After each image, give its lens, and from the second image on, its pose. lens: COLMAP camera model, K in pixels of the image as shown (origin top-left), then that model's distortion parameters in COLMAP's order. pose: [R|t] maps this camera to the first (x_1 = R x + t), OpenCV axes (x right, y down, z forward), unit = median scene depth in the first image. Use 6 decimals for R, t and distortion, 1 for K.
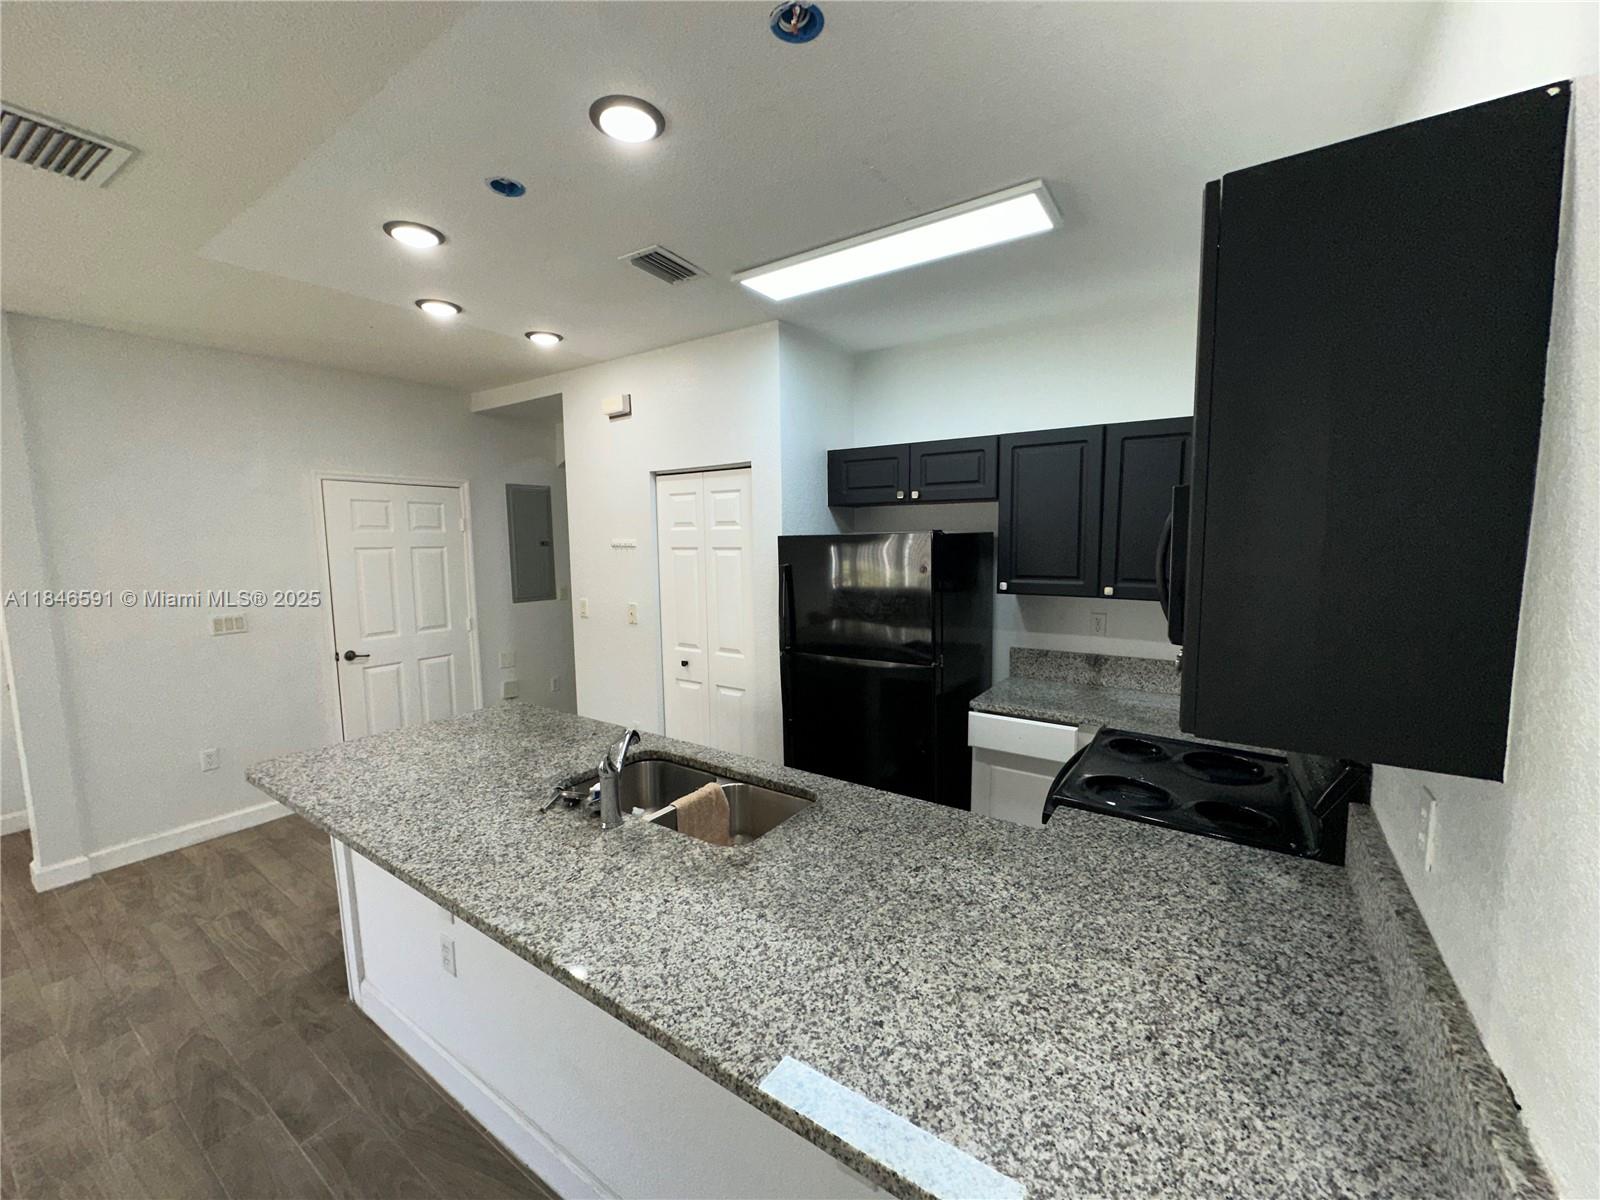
lens RADIAL K [[635.4, 0, 798.5], [0, 635.4, 596.5], [0, 0, 1]] dist [-0.001837, 0.000628]
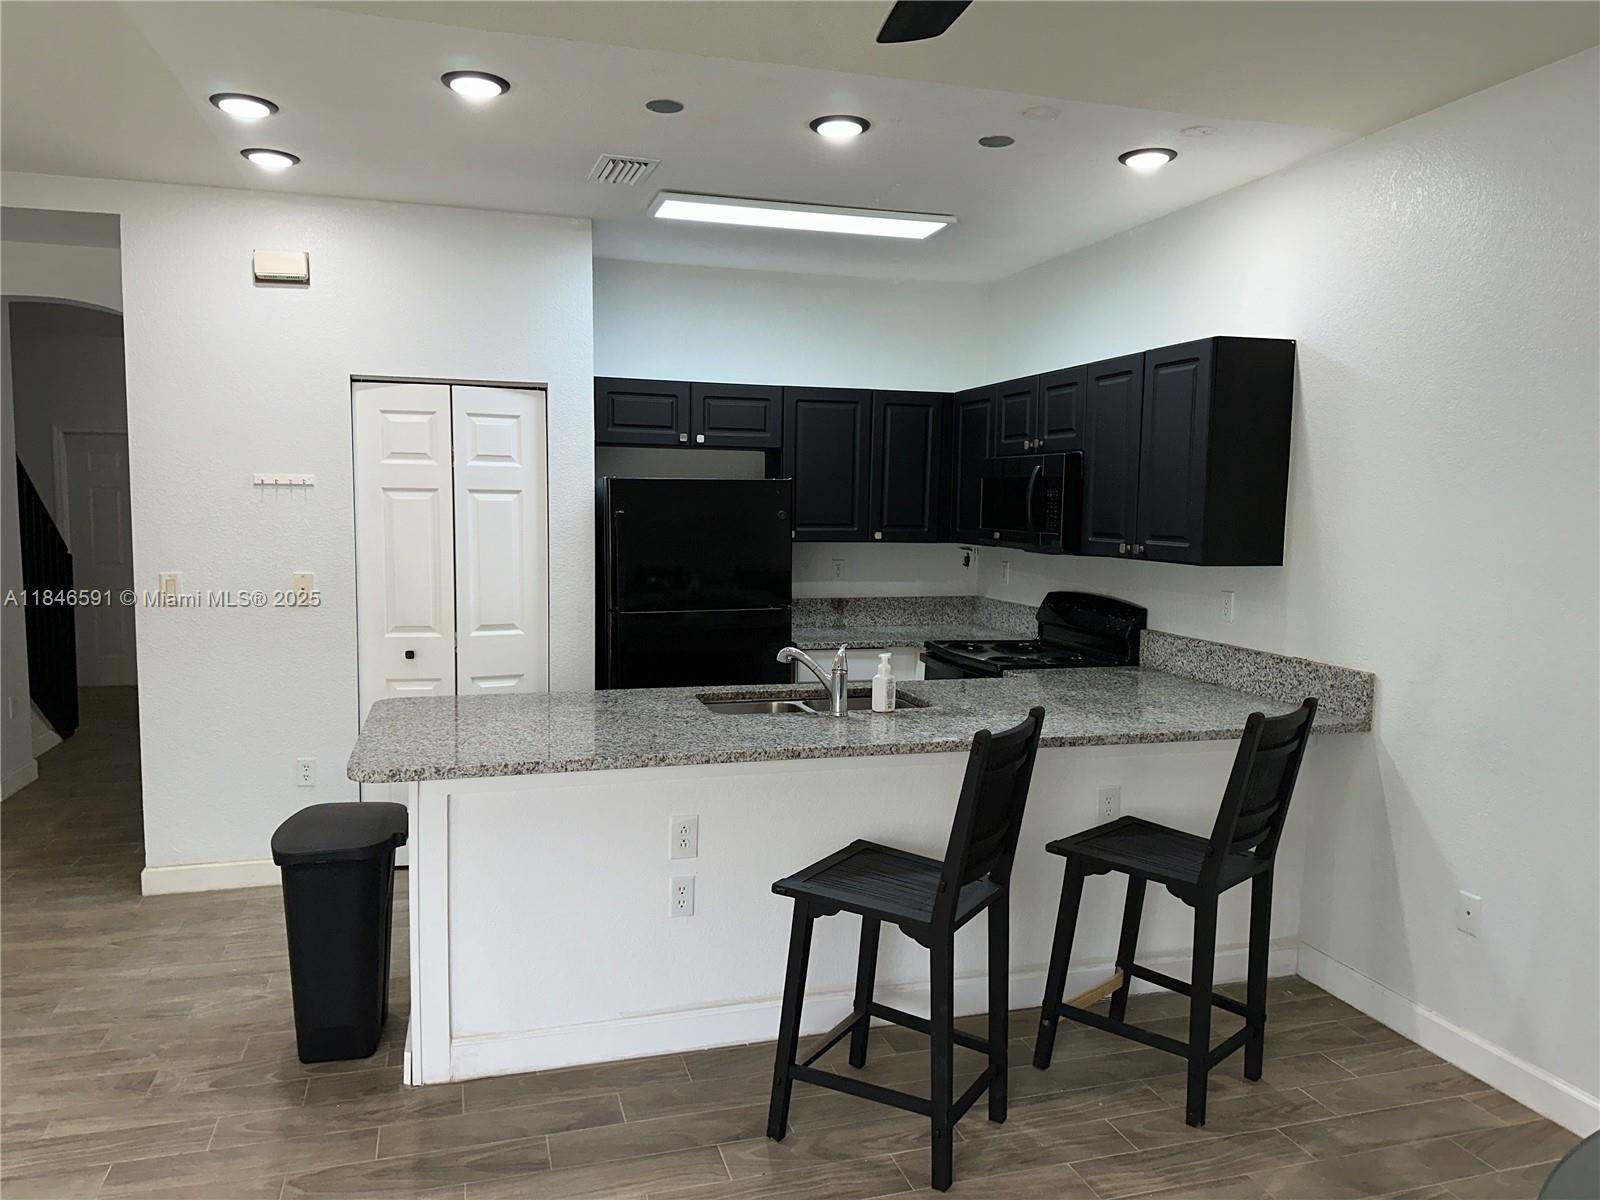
lens RADIAL K [[1112.1, 0, 779.9], [0, 1112.1, 601.4], [0, 0, 1]] dist [0.052468, -0.037220]
pose [[0.638437, -0.050158, 0.768038, -1.261892], [0.053692, 0.998346, 0.020567, 0.063715], [-0.767799, 0.028107, 0.640074, -0.157687]]
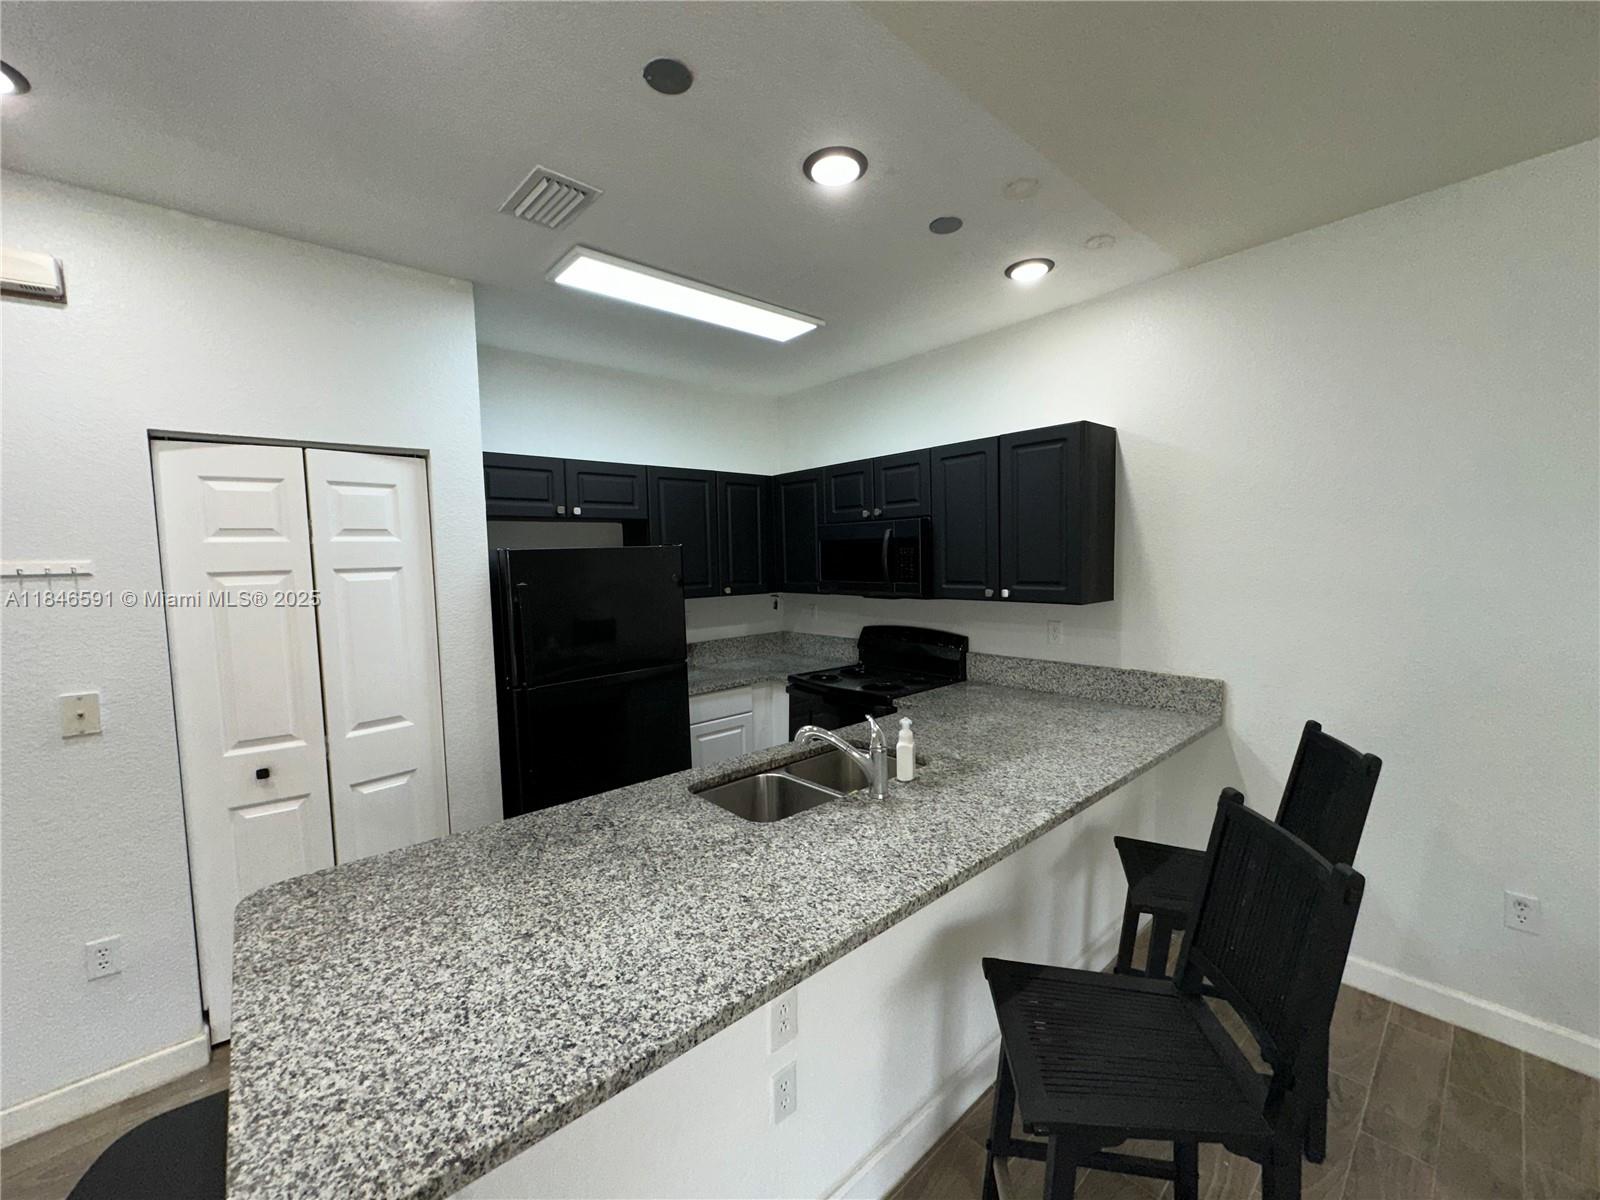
lens RADIAL K [[635.4, 0, 800.1], [0, 635.4, 597.4], [0, 0, 1]] dist [-0.001837, 0.000628]
pose [[0.246430, -0.058666, 0.967383, -0.887812], [0.116200, 0.992754, 0.030604, -0.019586], [-0.962169, 0.104868, 0.251461, 0.532972]]
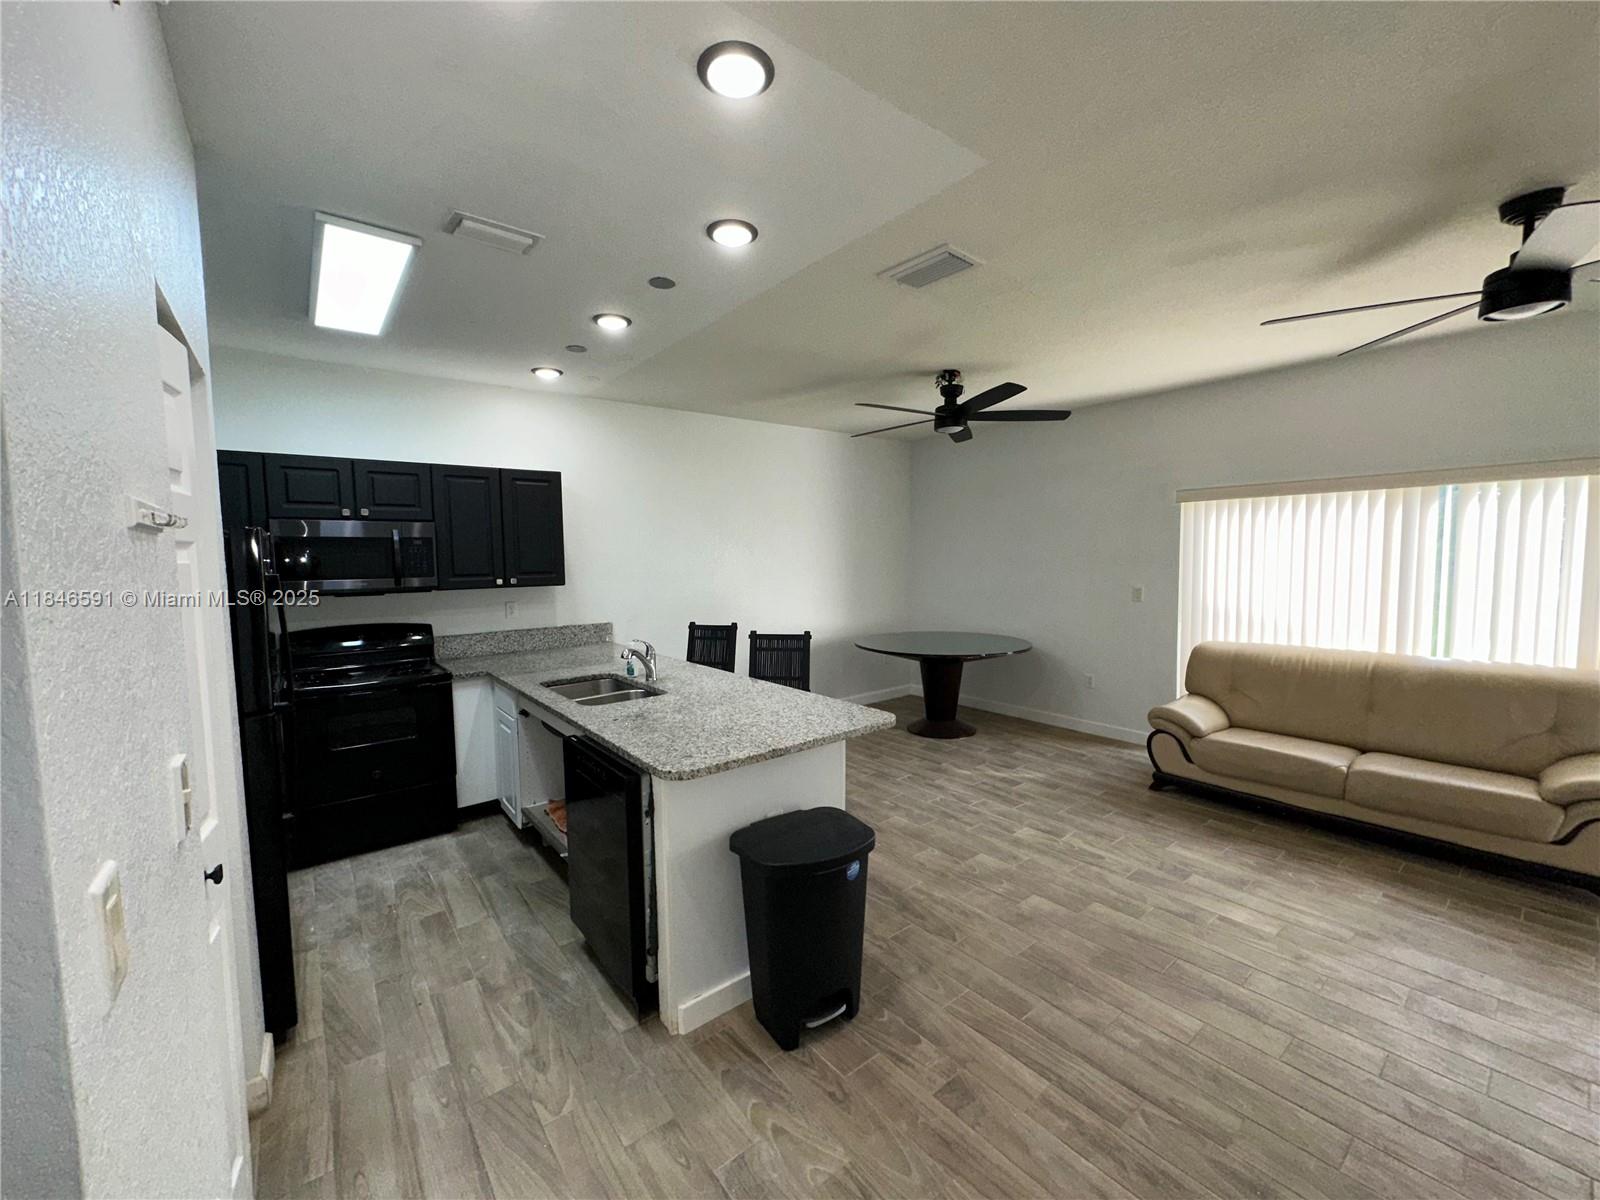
lens RADIAL K [[635.4, 0, 795.1], [0, 635.4, 592.8], [0, 0, 1]] dist [-0.001837, 0.000628]
pose [[-0.952470, 0.010994, 0.304433, -0.863302], [0.058995, 0.987086, 0.148930, -0.115788], [-0.298864, 0.159811, -0.940819, 1.746810]]
